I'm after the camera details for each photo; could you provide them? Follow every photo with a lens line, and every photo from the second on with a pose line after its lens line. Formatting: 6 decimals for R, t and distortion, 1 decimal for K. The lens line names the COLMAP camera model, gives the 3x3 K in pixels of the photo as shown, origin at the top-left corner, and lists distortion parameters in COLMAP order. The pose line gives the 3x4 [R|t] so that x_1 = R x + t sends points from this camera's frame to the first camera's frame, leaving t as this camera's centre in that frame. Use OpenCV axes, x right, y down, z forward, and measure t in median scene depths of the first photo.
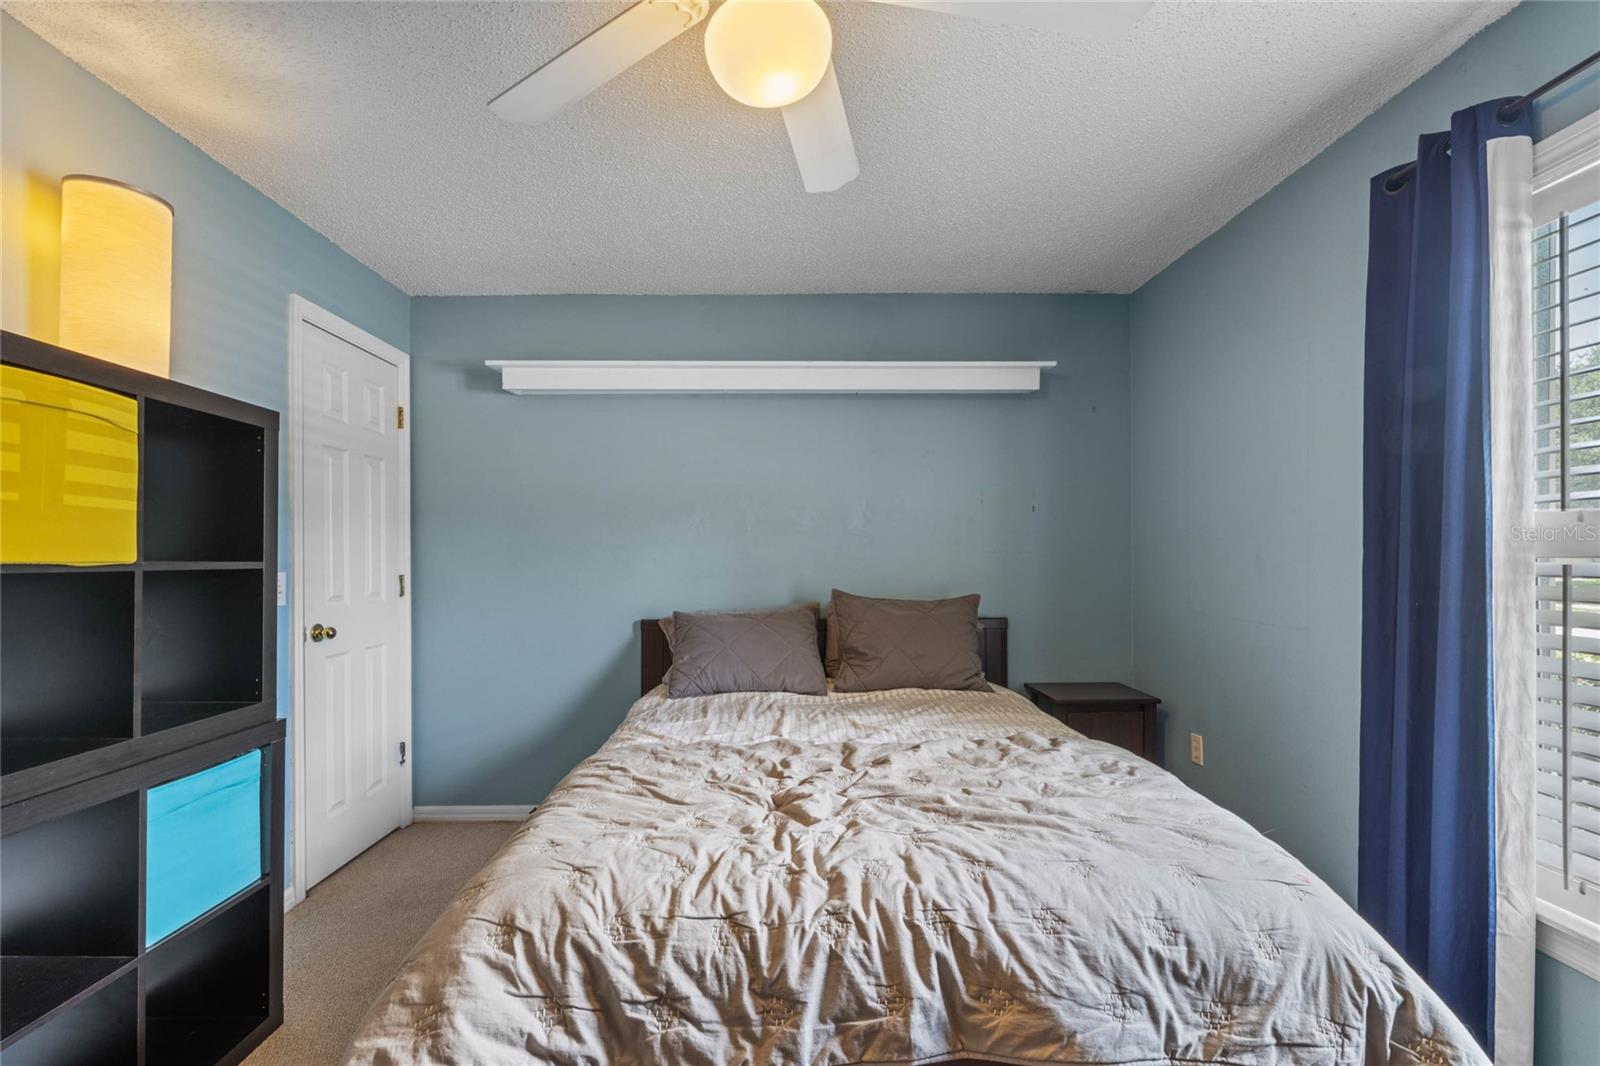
lens RADIAL K [[697.1, 0, 799.0], [0, 697.1, 543.5], [0, 0, 1]] dist [-0.001909, 0.000875]
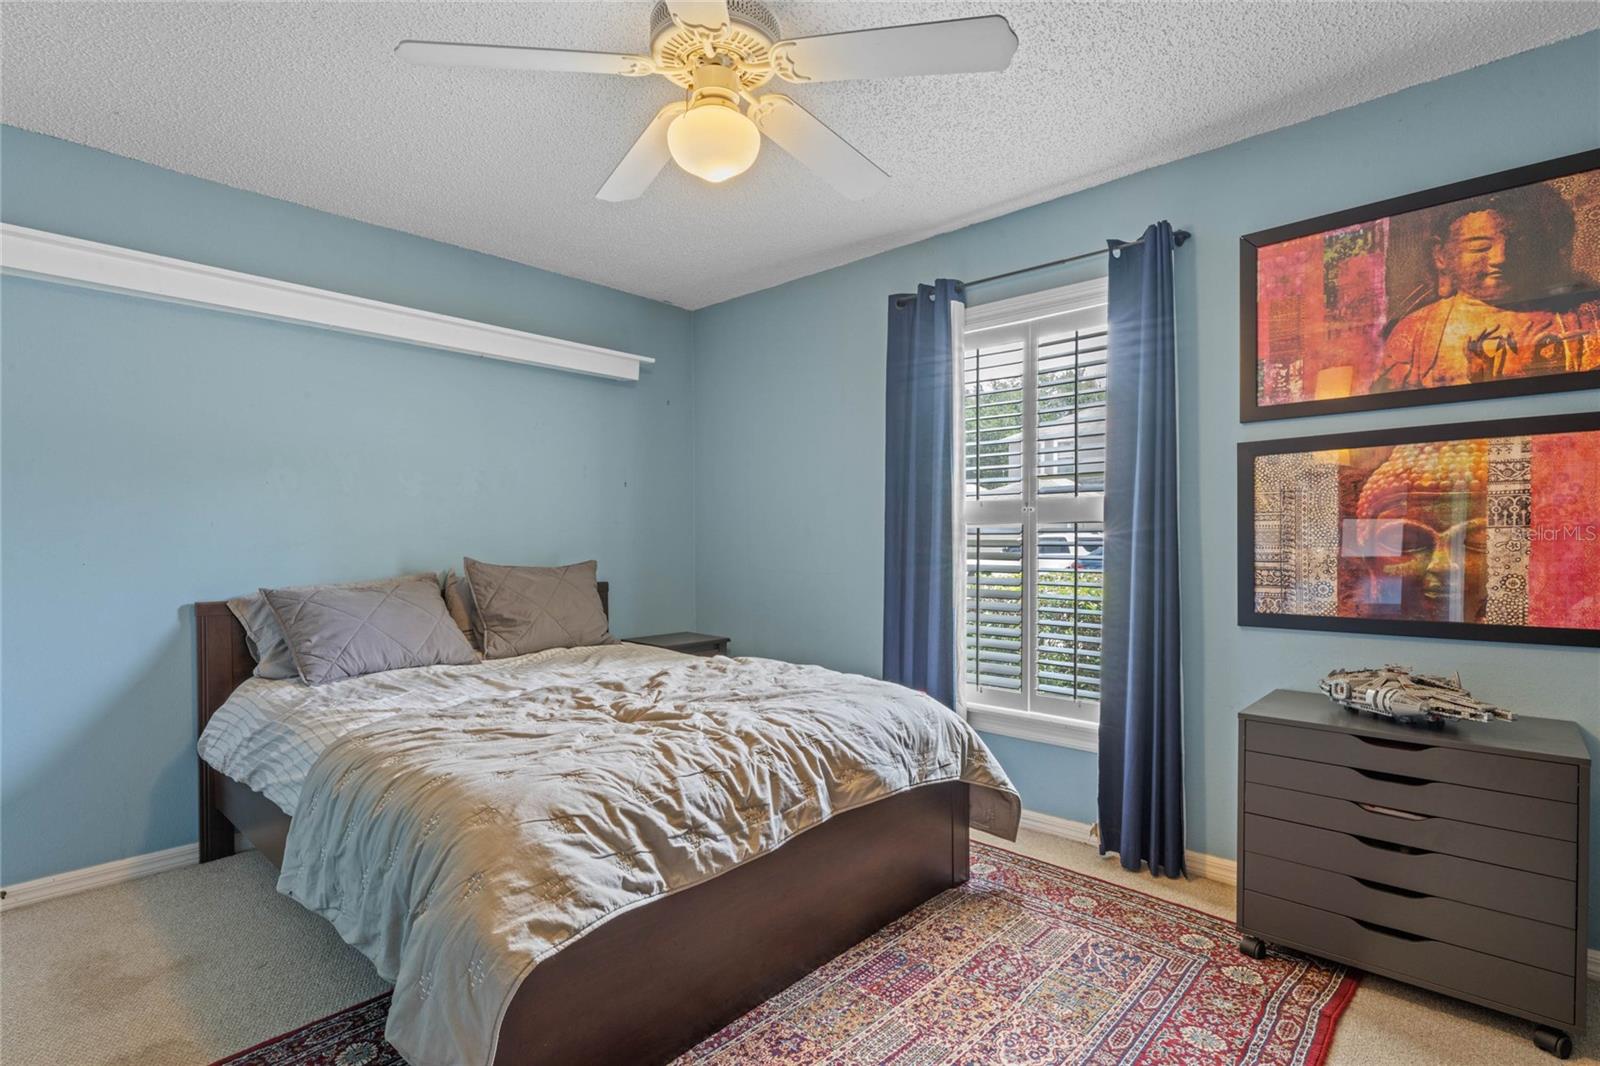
lens RADIAL K [[785.8, 0, 797.5], [0, 785.8, 534.3], [0, 0, 1]] dist [0.004475, -0.000448]
pose [[0.683029, 0.007362, 0.730354, -1.134996], [-0.014301, 0.999892, 0.003296, 0.062217], [-0.730251, -0.012696, 0.683061, -0.194167]]
